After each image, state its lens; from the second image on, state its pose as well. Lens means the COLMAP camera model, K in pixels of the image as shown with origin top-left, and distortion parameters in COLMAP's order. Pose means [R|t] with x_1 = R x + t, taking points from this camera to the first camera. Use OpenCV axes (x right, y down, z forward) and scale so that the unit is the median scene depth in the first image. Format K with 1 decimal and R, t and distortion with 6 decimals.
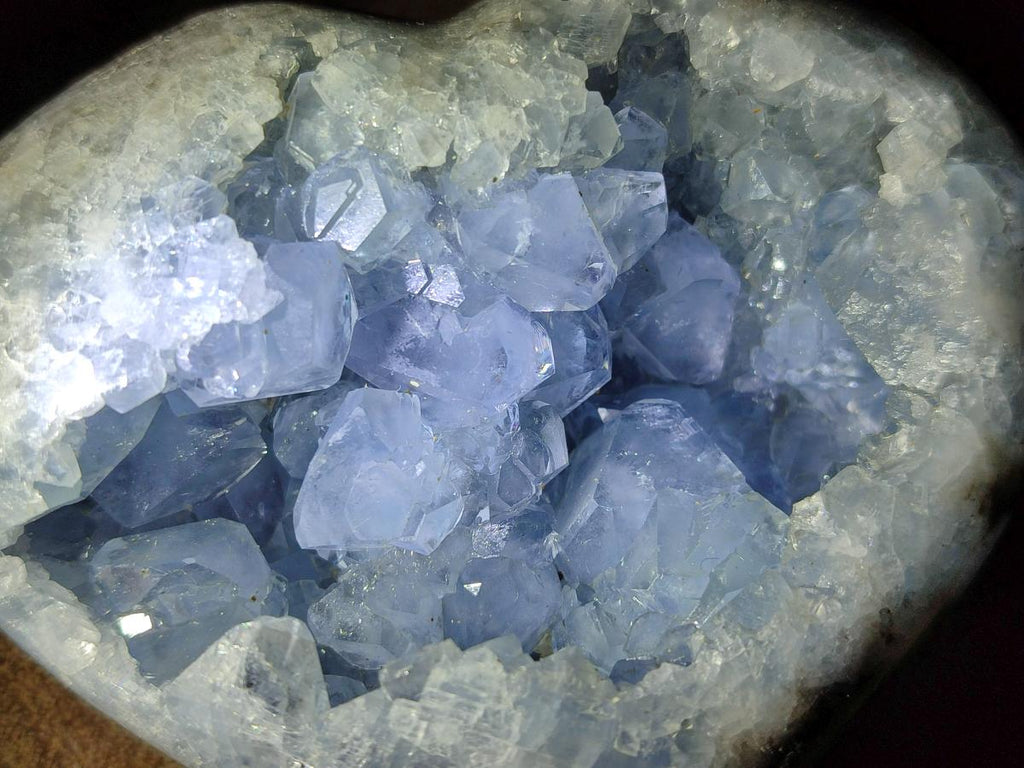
lens RADIAL K [[1570.3, 0, 512.0], [0, 1570.3, 384.0], [0, 0, 1]] dist [0.381895, -2.788604]
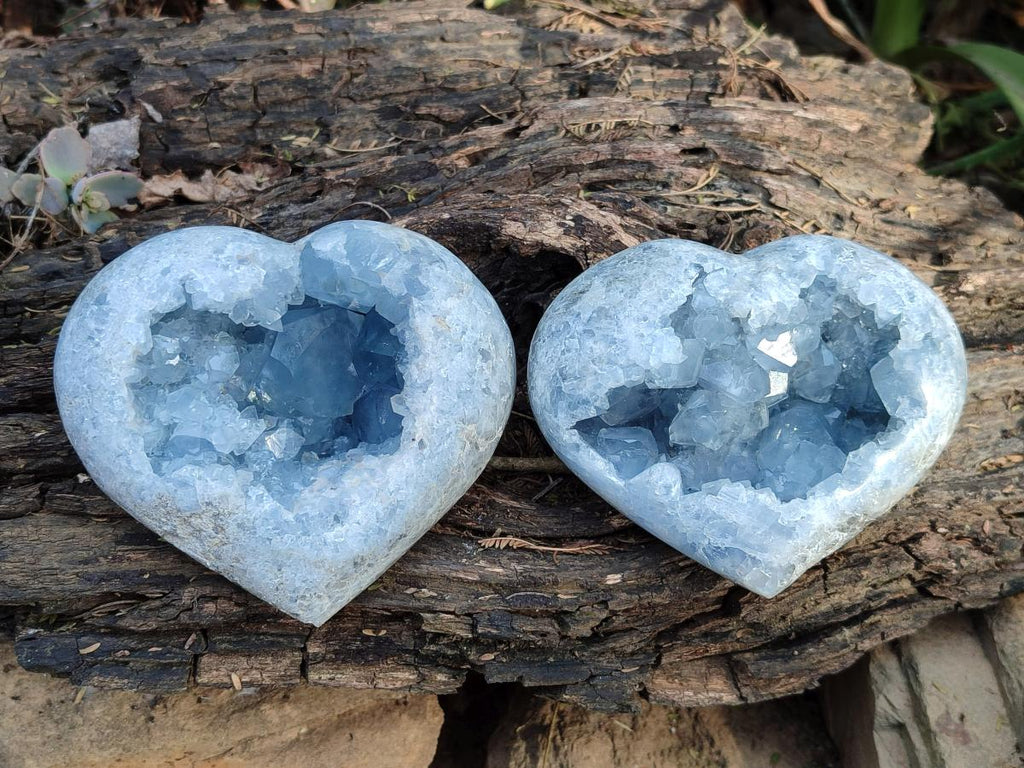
lens RADIAL K [[1570.3, 0, 512.0], [0, 1570.3, 384.0], [0, 0, 1]] dist [0.381895, -2.788604]
pose [[0.988565, 0.146338, -0.036380, -0.346902], [-0.144596, 0.988392, 0.046621, -0.093678], [0.042780, -0.040828, 0.998250, -1.931266]]
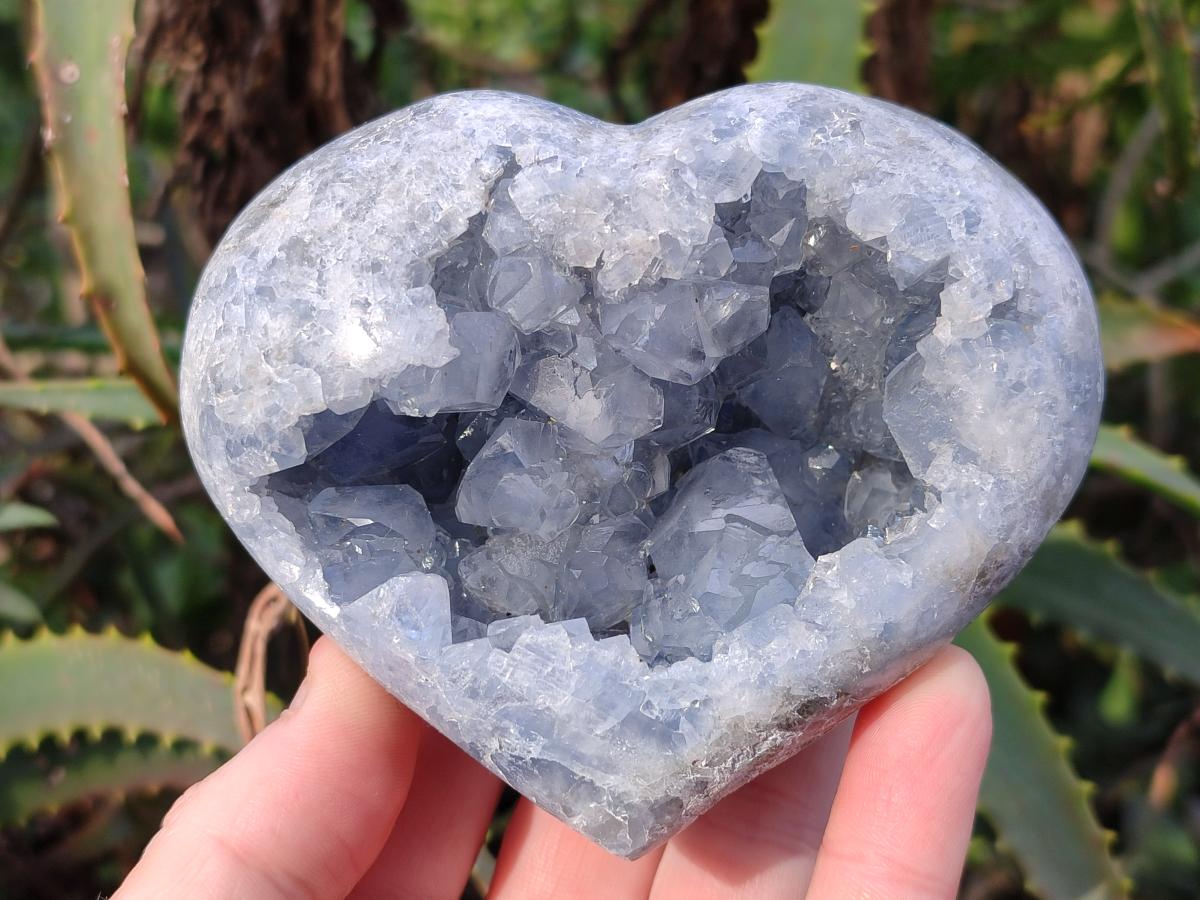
lens RADIAL K [[1840.2, 0, 600.0], [0, 1840.2, 450.0], [0, 0, 1]] dist [0.381895, -2.788604]
pose [[0.974217, 0.173755, -0.143911, 0.216472], [-0.148733, 0.974253, 0.169437, -0.257755], [0.169646, -0.143664, 0.974977, -0.550653]]
